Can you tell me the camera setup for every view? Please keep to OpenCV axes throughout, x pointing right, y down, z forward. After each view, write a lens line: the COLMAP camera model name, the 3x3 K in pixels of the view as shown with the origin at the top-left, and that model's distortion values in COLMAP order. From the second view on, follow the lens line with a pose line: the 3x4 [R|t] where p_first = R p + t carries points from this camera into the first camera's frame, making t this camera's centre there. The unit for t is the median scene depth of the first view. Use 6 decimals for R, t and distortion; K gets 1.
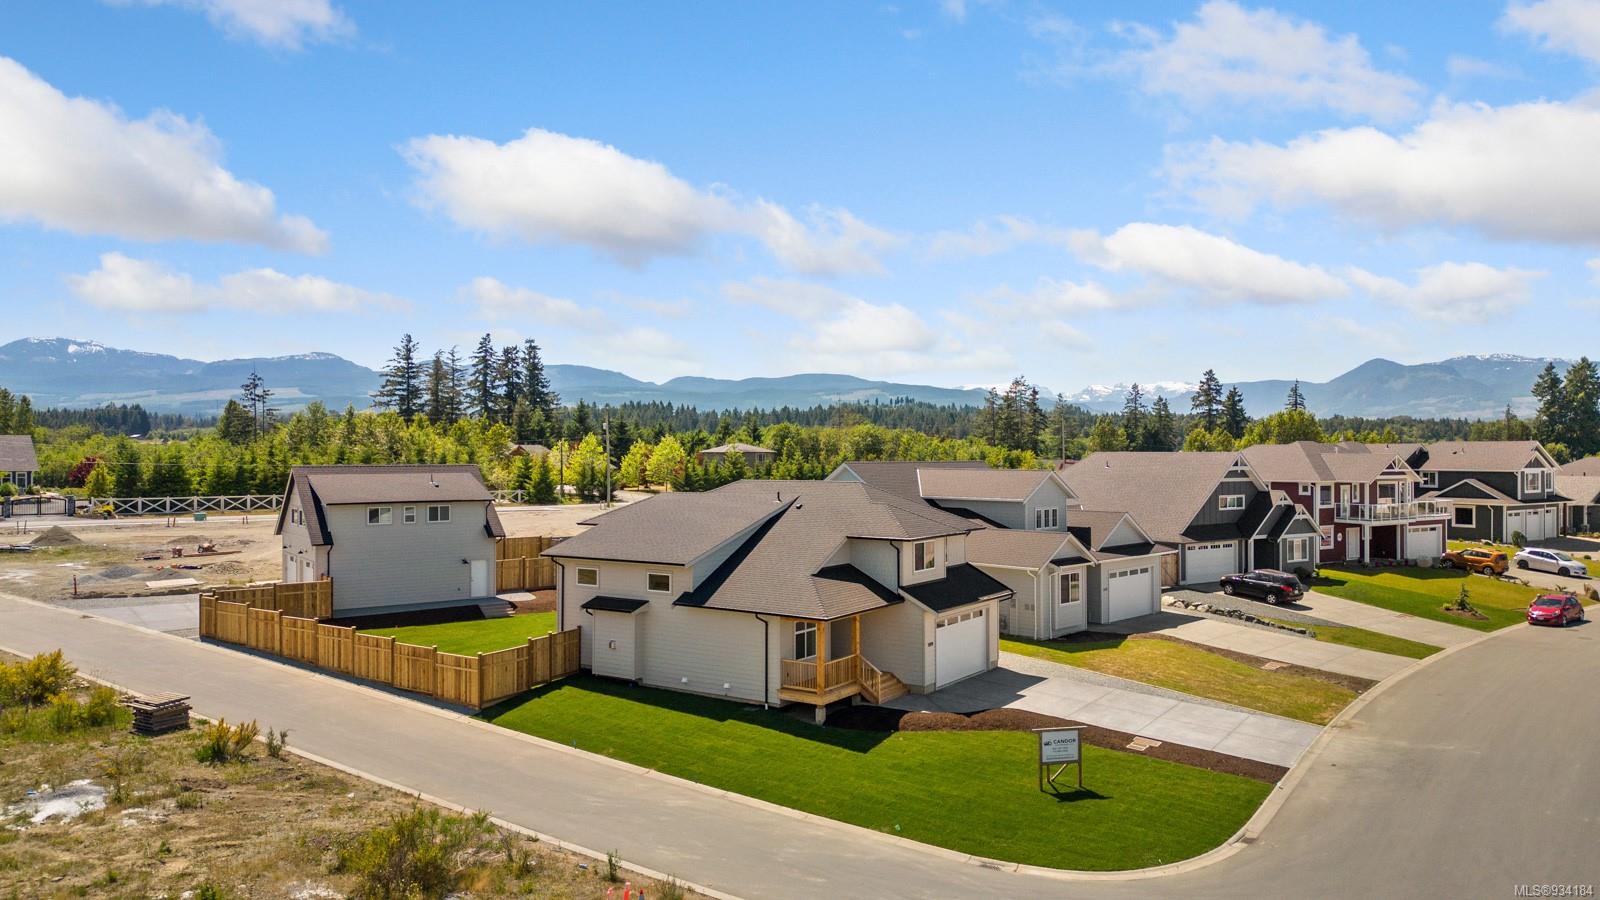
lens RADIAL K [[1117.4, 0, 798.5], [0, 1117.4, 448.4], [0, 0, 1]] dist [0.088067, -0.095981]
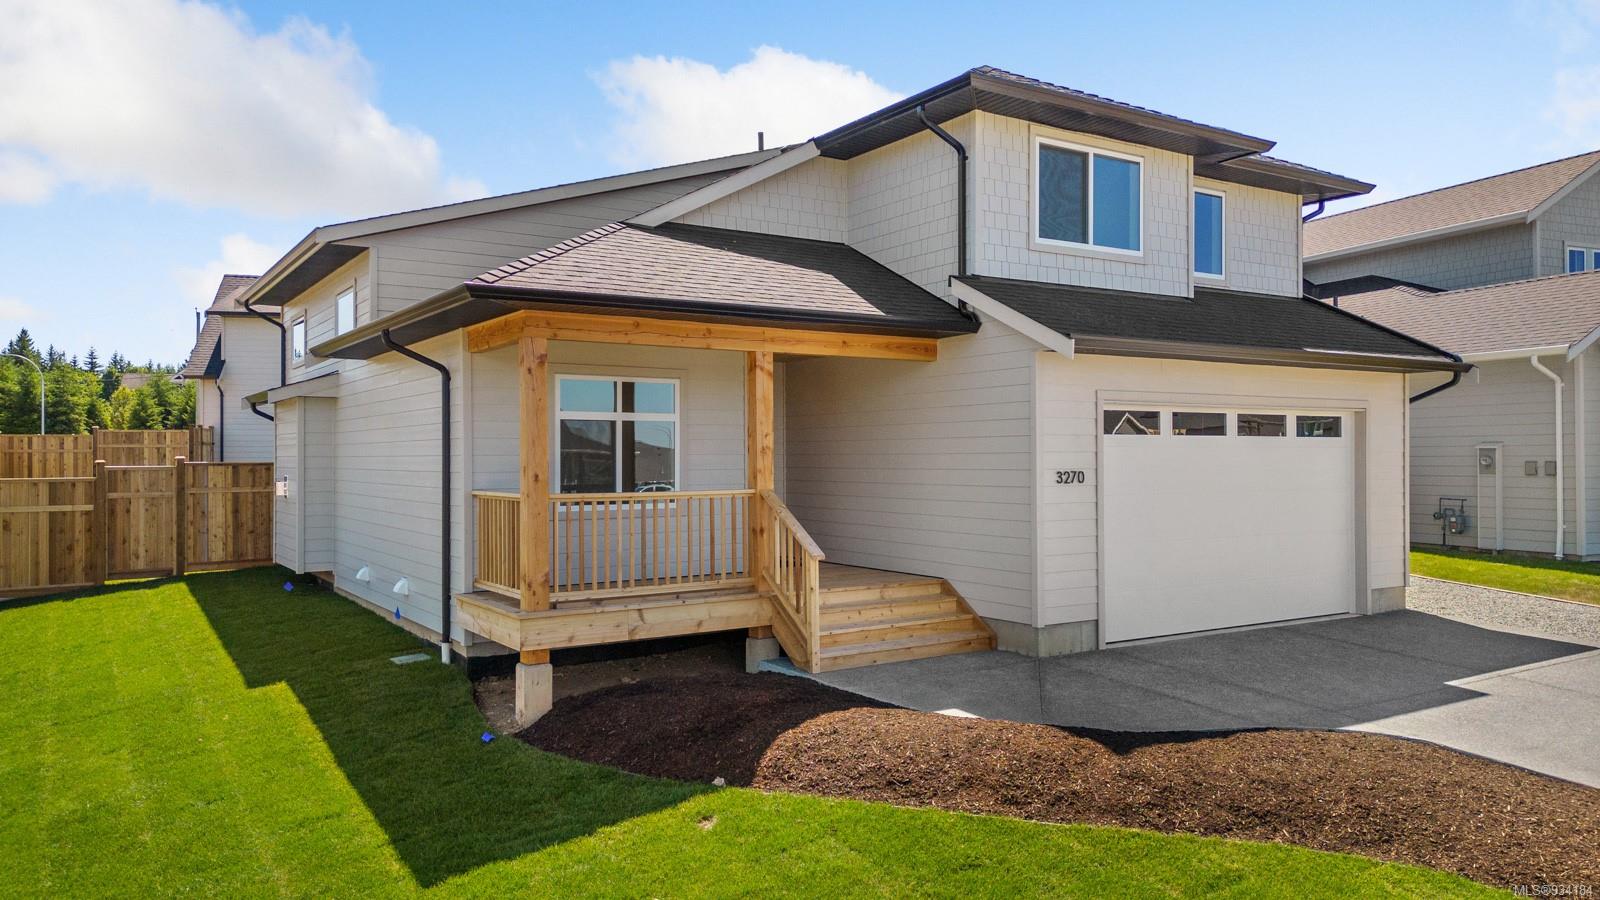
lens RADIAL K [[1117.4, 0, 798.5], [0, 1117.4, 448.4], [0, 0, 1]] dist [0.088067, -0.095981]
pose [[0.919970, -0.006259, -0.391938, 0.160799], [0.004635, 0.999976, -0.005090, 0.165456], [0.391961, 0.002866, 0.919978, 0.707850]]
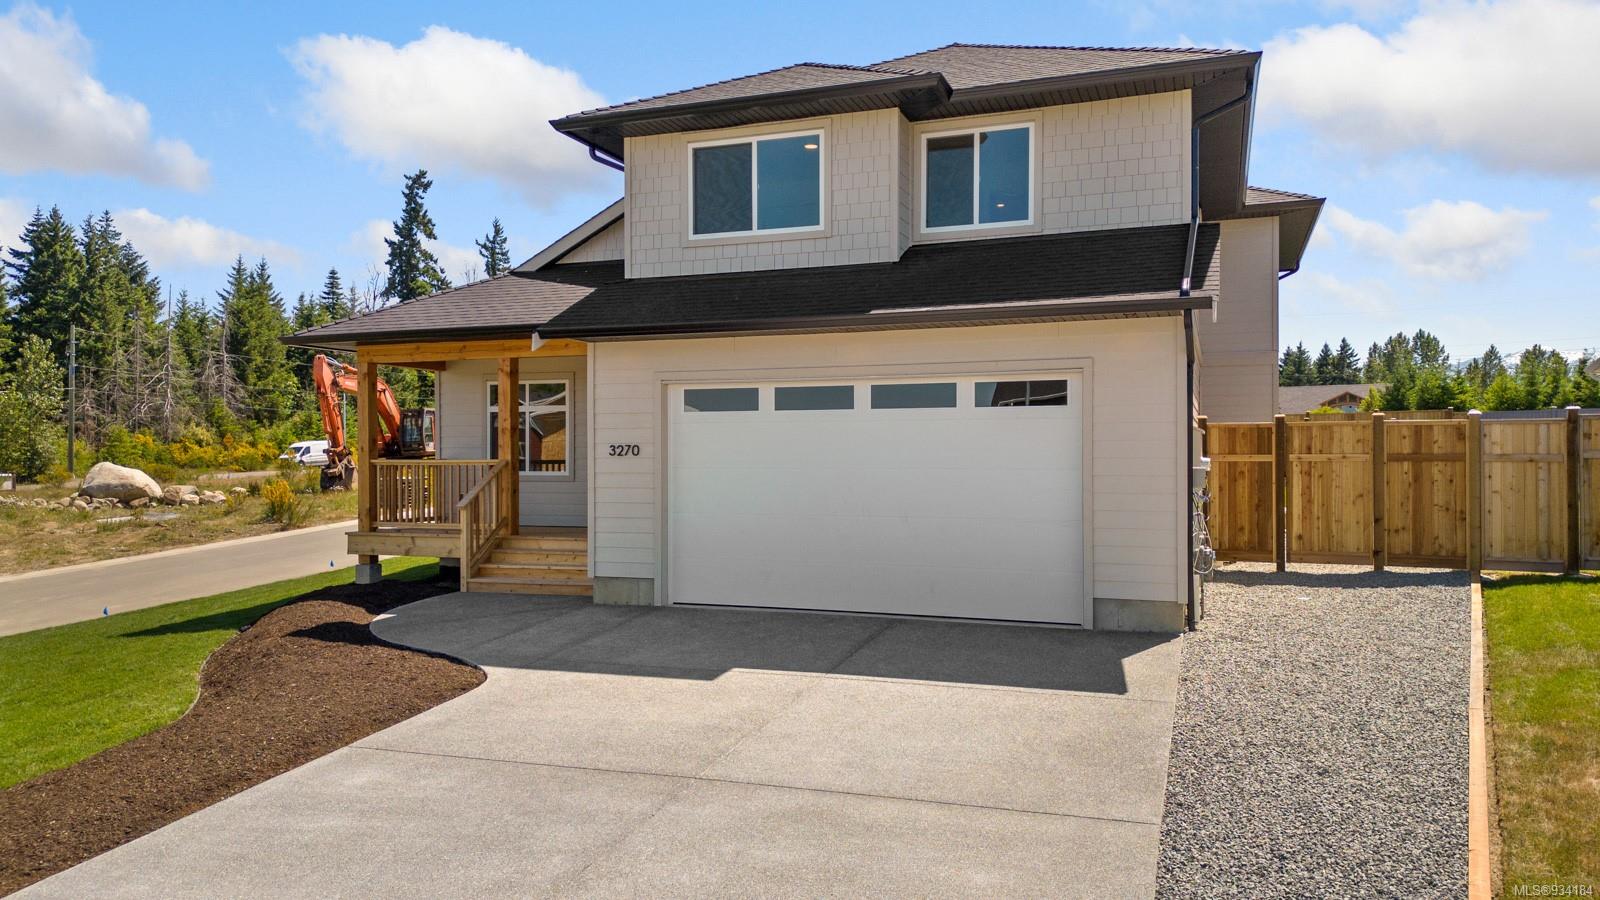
lens RADIAL K [[1117.4, 0, 798.5], [0, 1117.4, 448.4], [0, 0, 1]] dist [0.088067, -0.095981]
pose [[0.236517, -0.006164, -0.971608, 0.422114], [0.005154, 0.999974, -0.005089, 0.172493], [0.971614, -0.003804, 0.236543, 0.953007]]
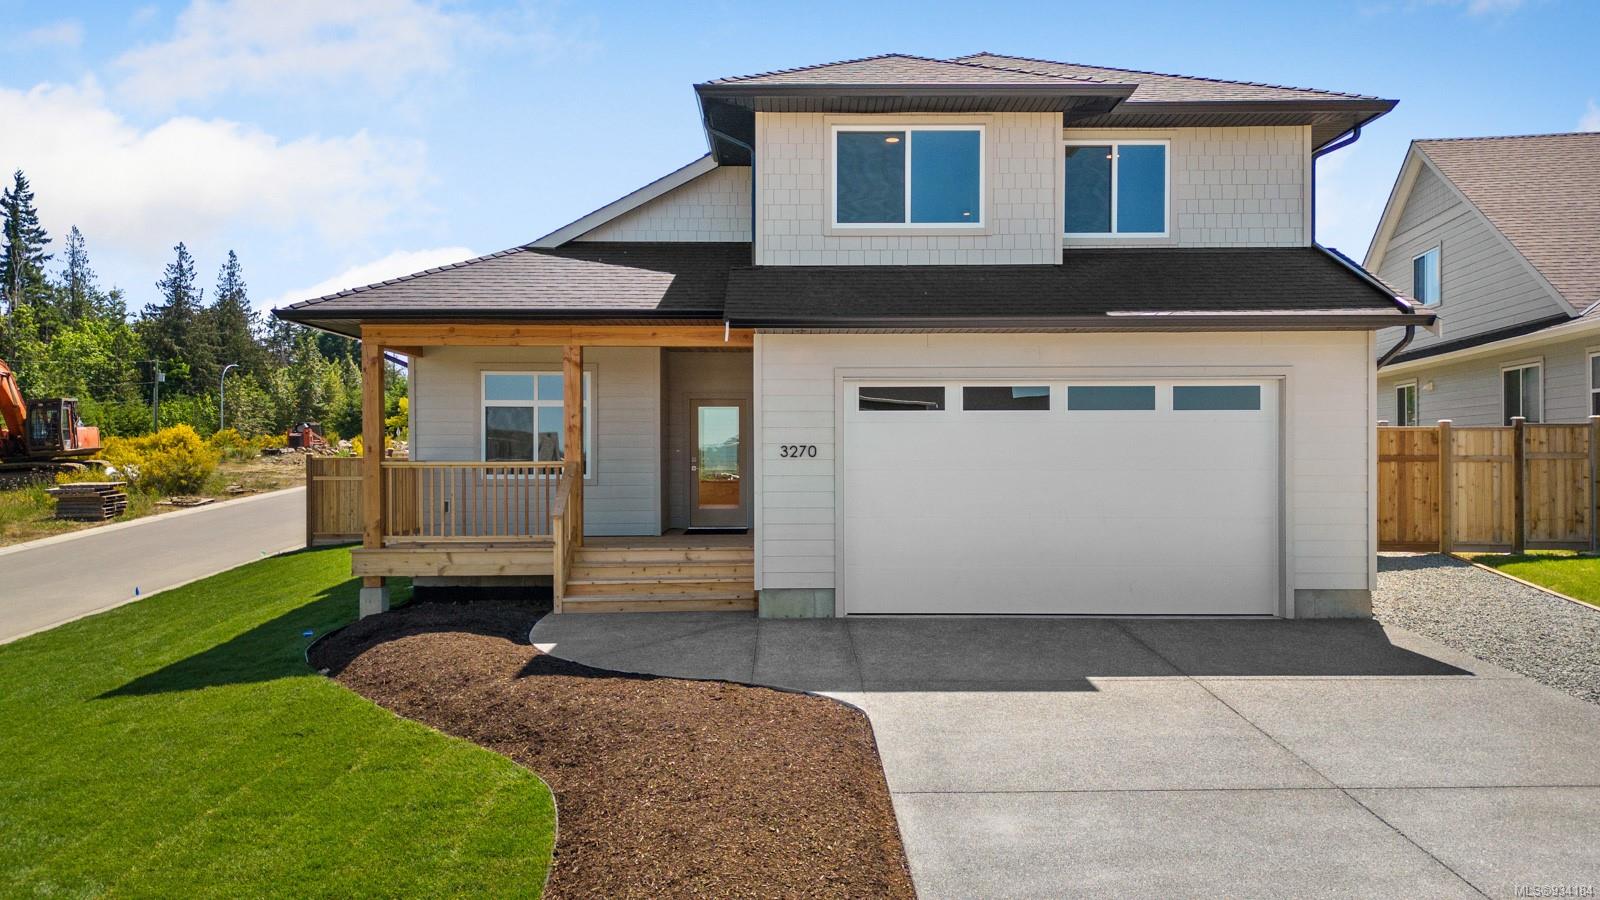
lens RADIAL K [[1117.4, 0, 798.5], [0, 1117.4, 448.4], [0, 0, 1]] dist [0.088067, -0.095981]
pose [[0.574293, -0.005251, -0.818633, 0.345308], [0.004094, 0.999985, -0.003541, 0.171511], [0.818640, -0.001318, 0.574306, 0.817740]]
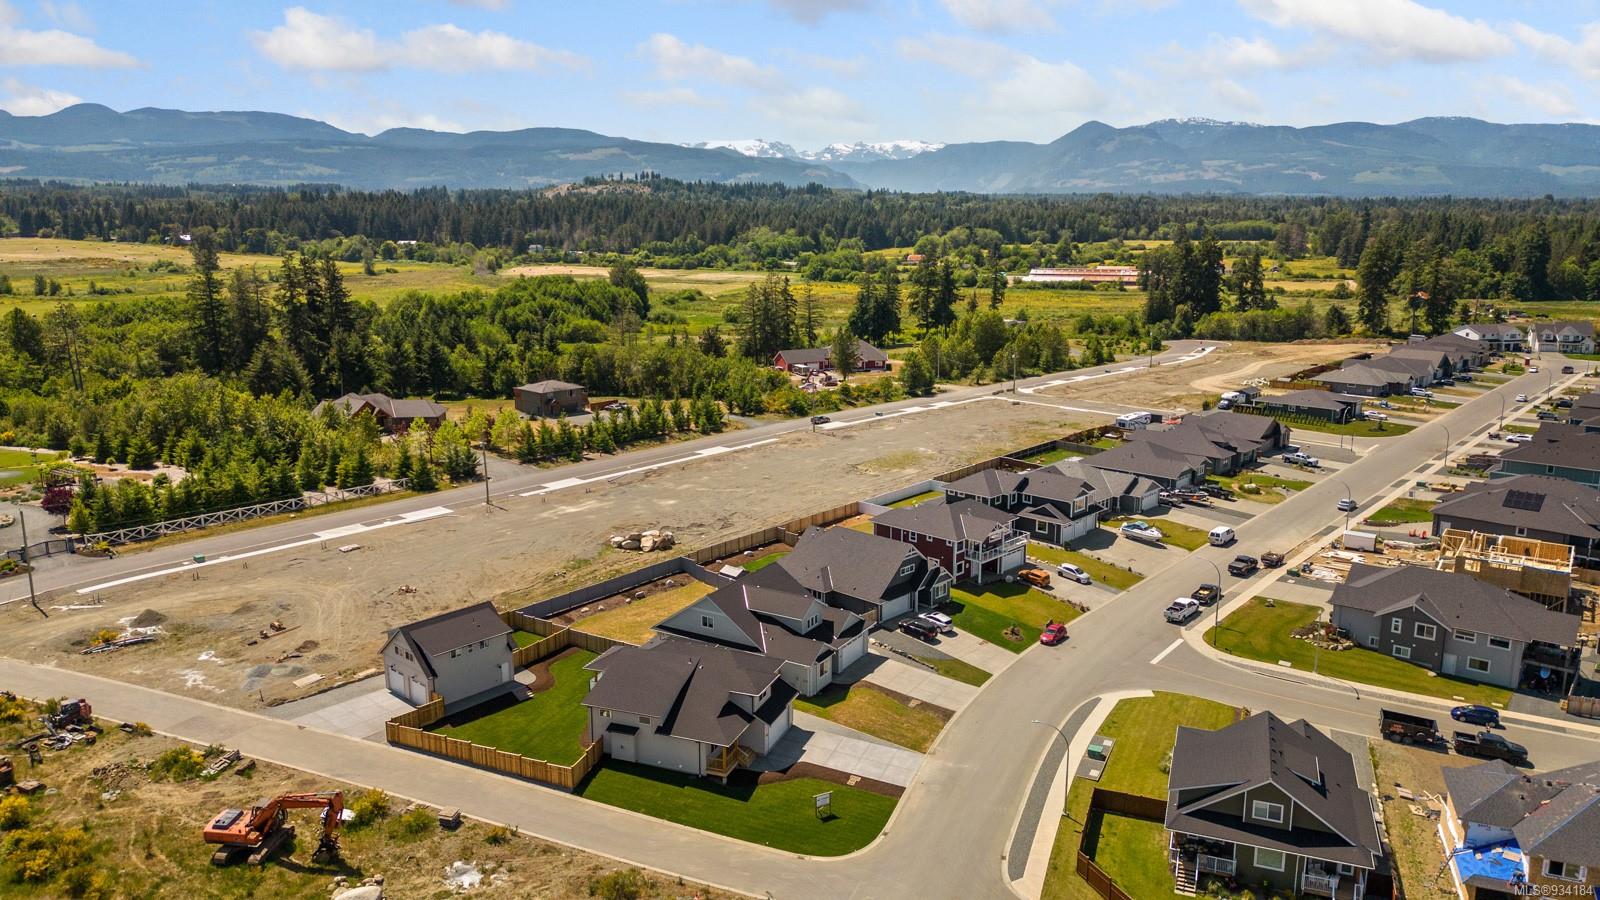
lens RADIAL K [[1117.4, 0, 798.5], [0, 1117.4, 448.4], [0, 0, 1]] dist [0.088067, -0.095981]
pose [[0.974621, -0.046581, 0.218961, -0.287939], [0.000245, 0.978333, 0.207036, -0.855562], [-0.223861, -0.201728, 0.953516, -1.060558]]
